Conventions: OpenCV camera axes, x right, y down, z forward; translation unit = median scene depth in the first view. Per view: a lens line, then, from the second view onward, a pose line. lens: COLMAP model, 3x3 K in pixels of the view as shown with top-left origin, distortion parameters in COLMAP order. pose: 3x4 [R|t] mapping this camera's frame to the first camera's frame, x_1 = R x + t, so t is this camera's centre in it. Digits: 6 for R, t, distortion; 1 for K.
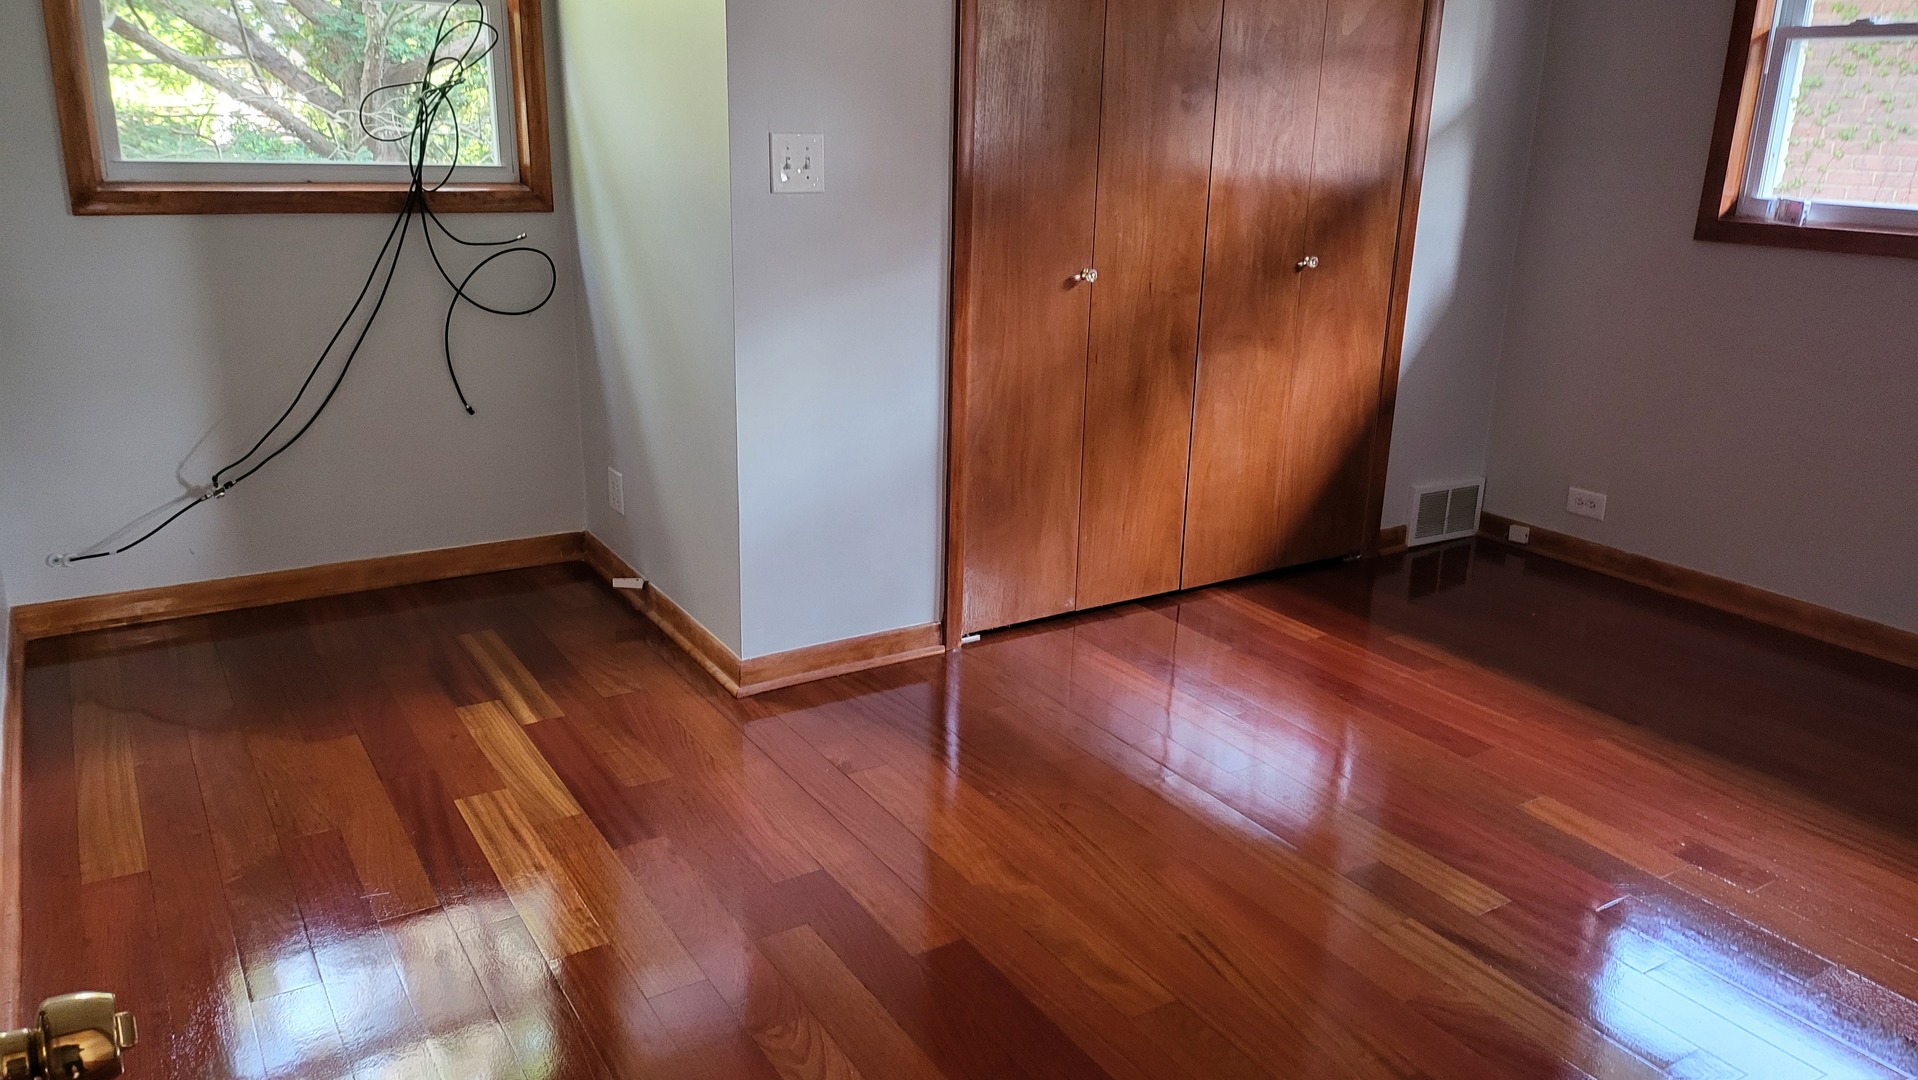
lens RADIAL K [[1361.6, 0, 959.0], [0, 1361.6, 540.0], [0, 0, 1]] dist [0.070728, -0.102594]
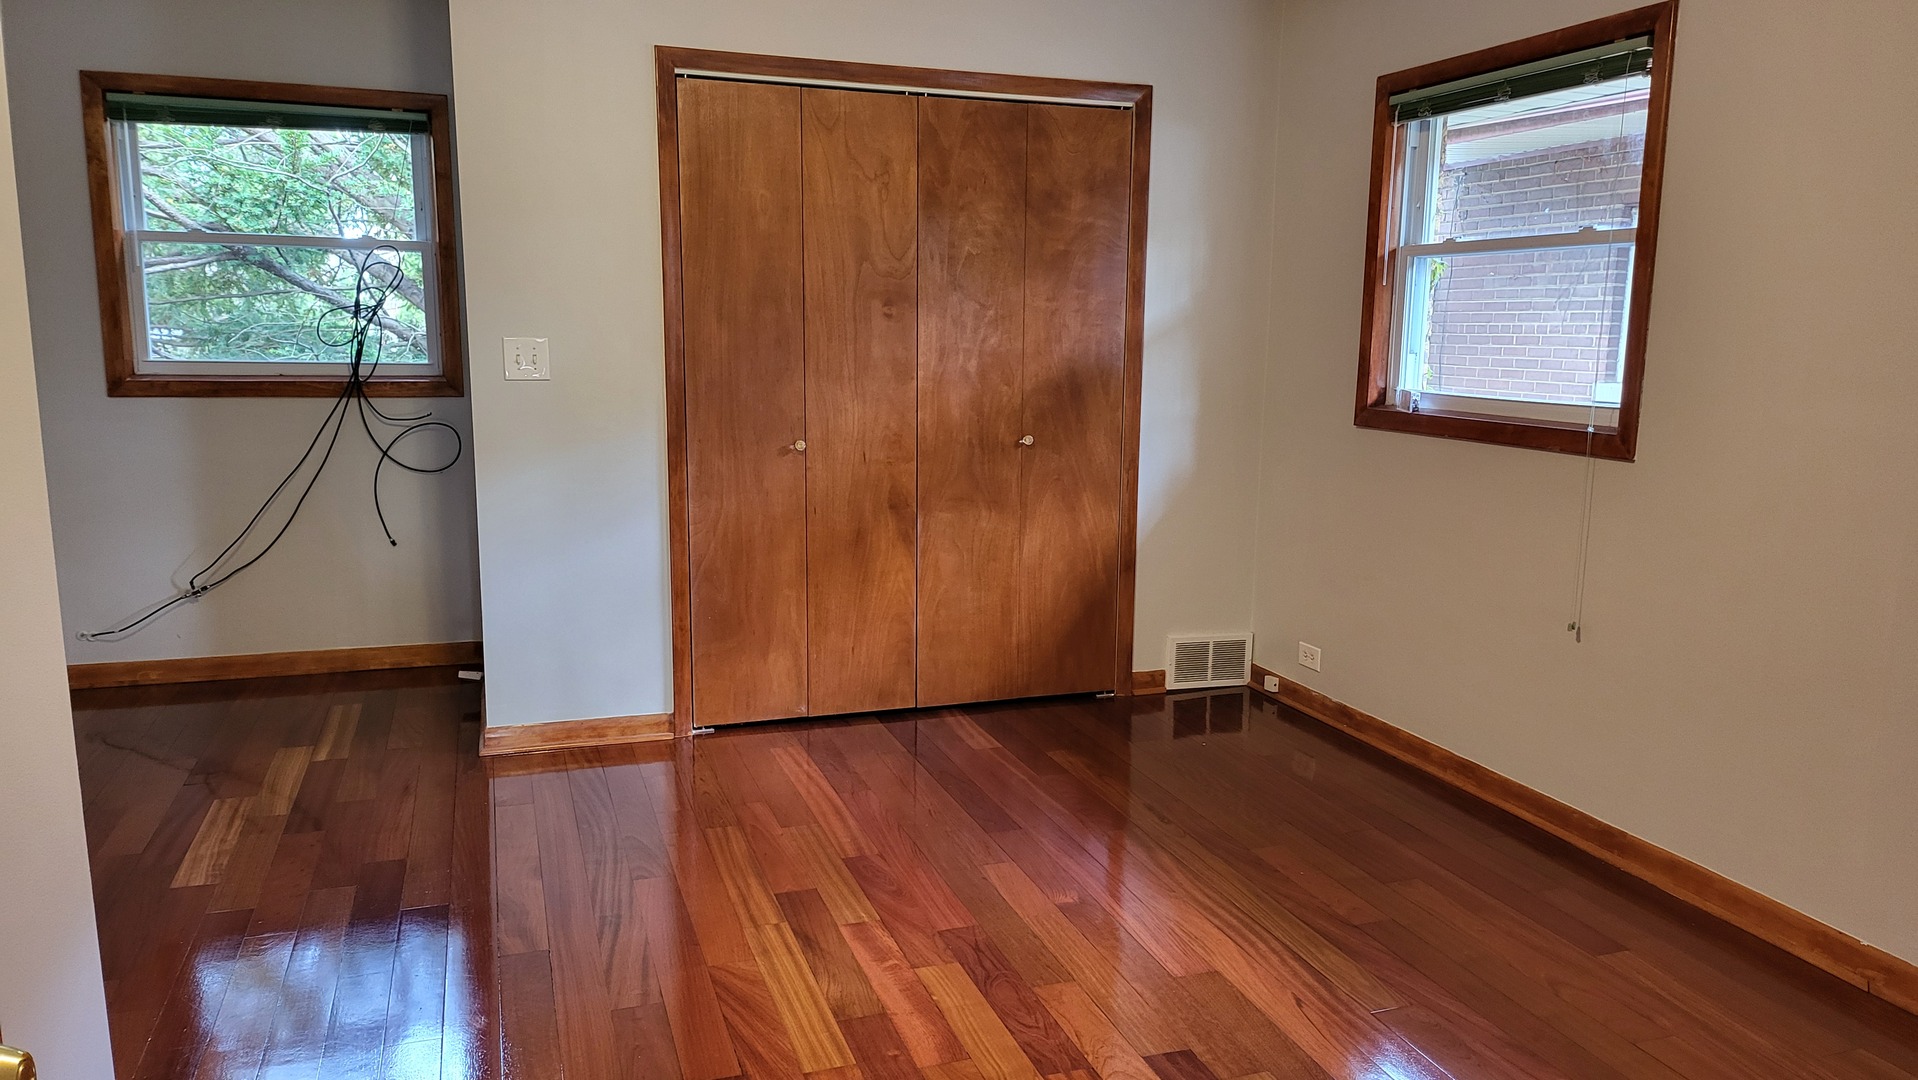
lens RADIAL K [[1361.6, 0, 959.0], [0, 1361.6, 540.0], [0, 0, 1]] dist [0.070728, -0.102594]
pose [[0.975354, 0.025737, -0.219138, 0.479425], [-0.056274, 0.989345, -0.134272, 0.051841], [0.213347, 0.143295, 0.966411, -0.171055]]
